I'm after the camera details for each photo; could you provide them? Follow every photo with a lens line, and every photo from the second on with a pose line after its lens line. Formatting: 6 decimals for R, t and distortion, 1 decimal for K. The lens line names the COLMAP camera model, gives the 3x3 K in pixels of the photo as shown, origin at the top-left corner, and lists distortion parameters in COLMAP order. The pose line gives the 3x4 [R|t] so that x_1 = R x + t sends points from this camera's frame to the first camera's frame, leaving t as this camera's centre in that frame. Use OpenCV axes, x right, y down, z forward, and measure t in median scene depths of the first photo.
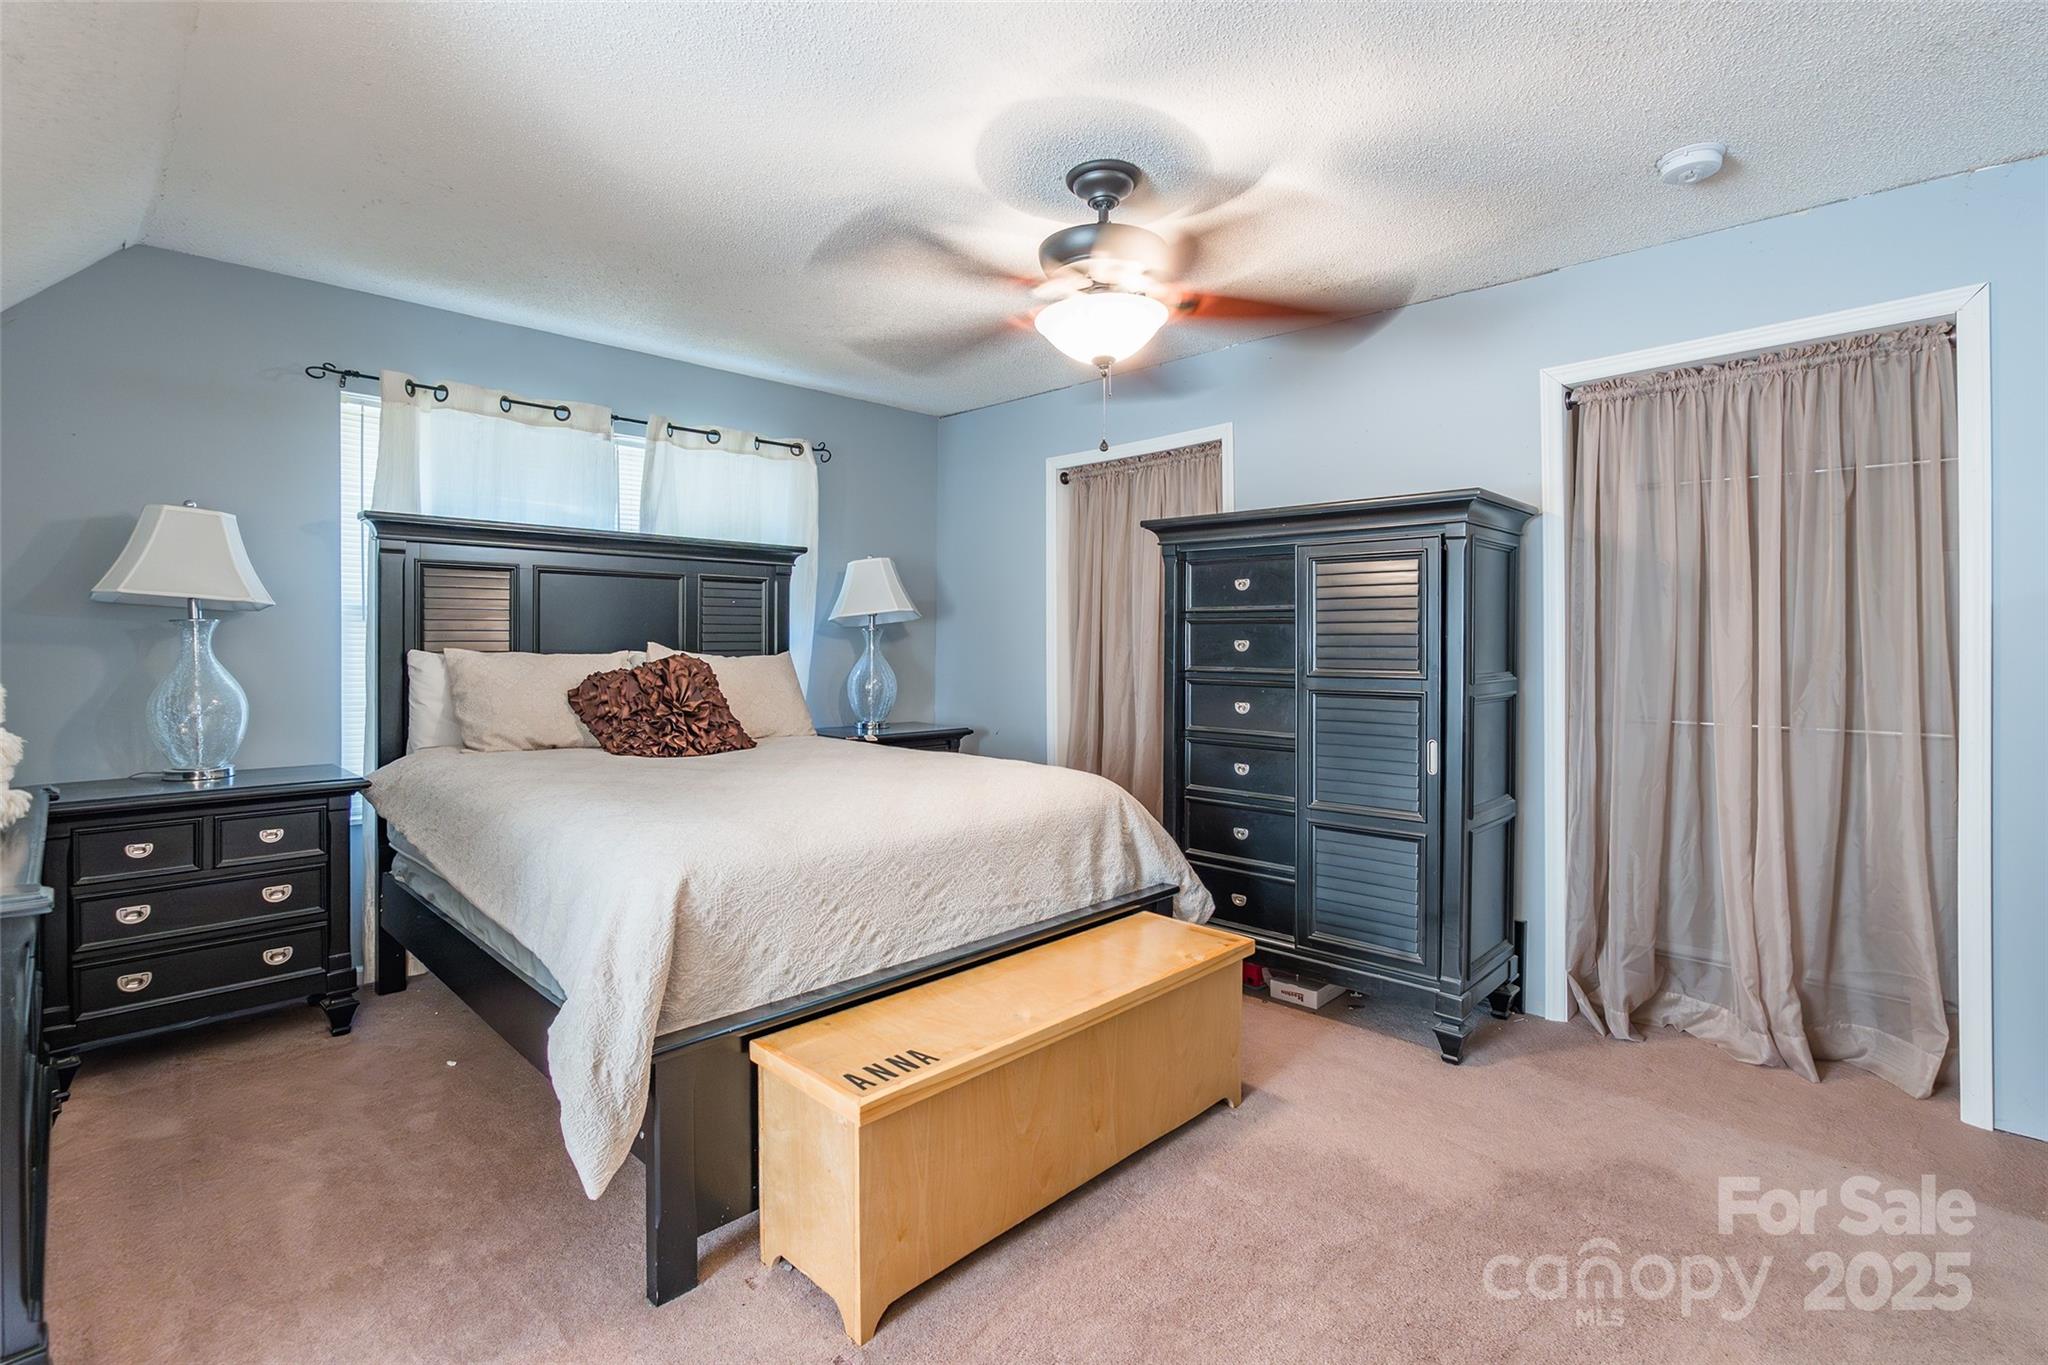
lens RADIAL K [[954.6, 0, 1038.3], [0, 954.6, 632.8], [0, 0, 1]] dist [-0.001834, -0.000030]
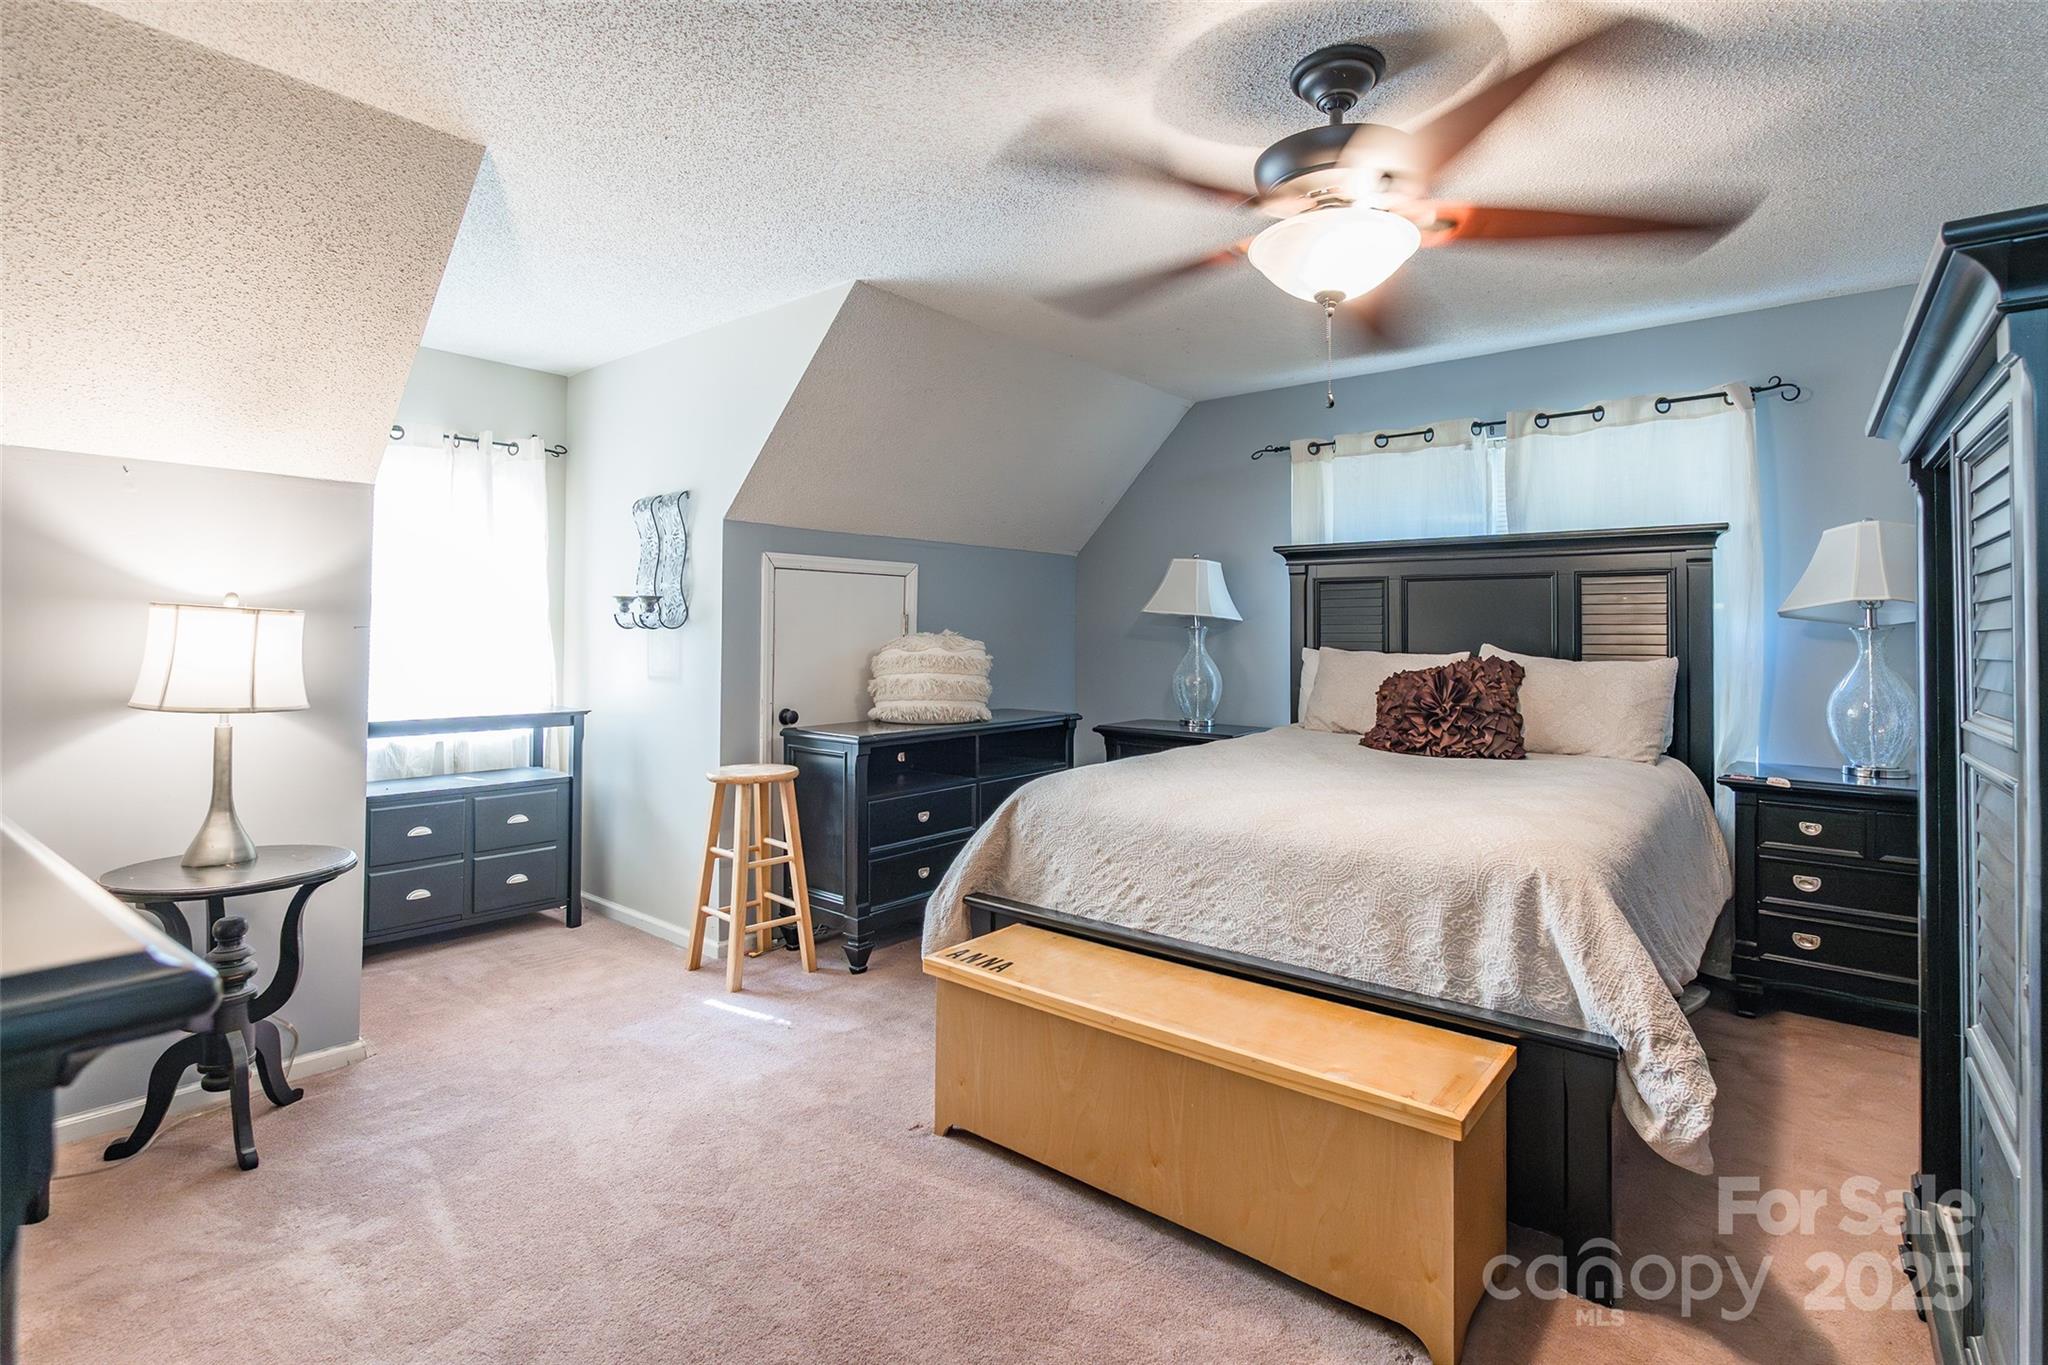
lens RADIAL K [[954.6, 0, 1038.3], [0, 954.6, 632.8], [0, 0, 1]] dist [-0.001834, -0.000030]
pose [[0.103022, -0.006554, -0.994657, 0.699625], [-0.002642, 0.999973, -0.006863, 0.007779], [0.994676, 0.003335, 0.103002, 0.565971]]
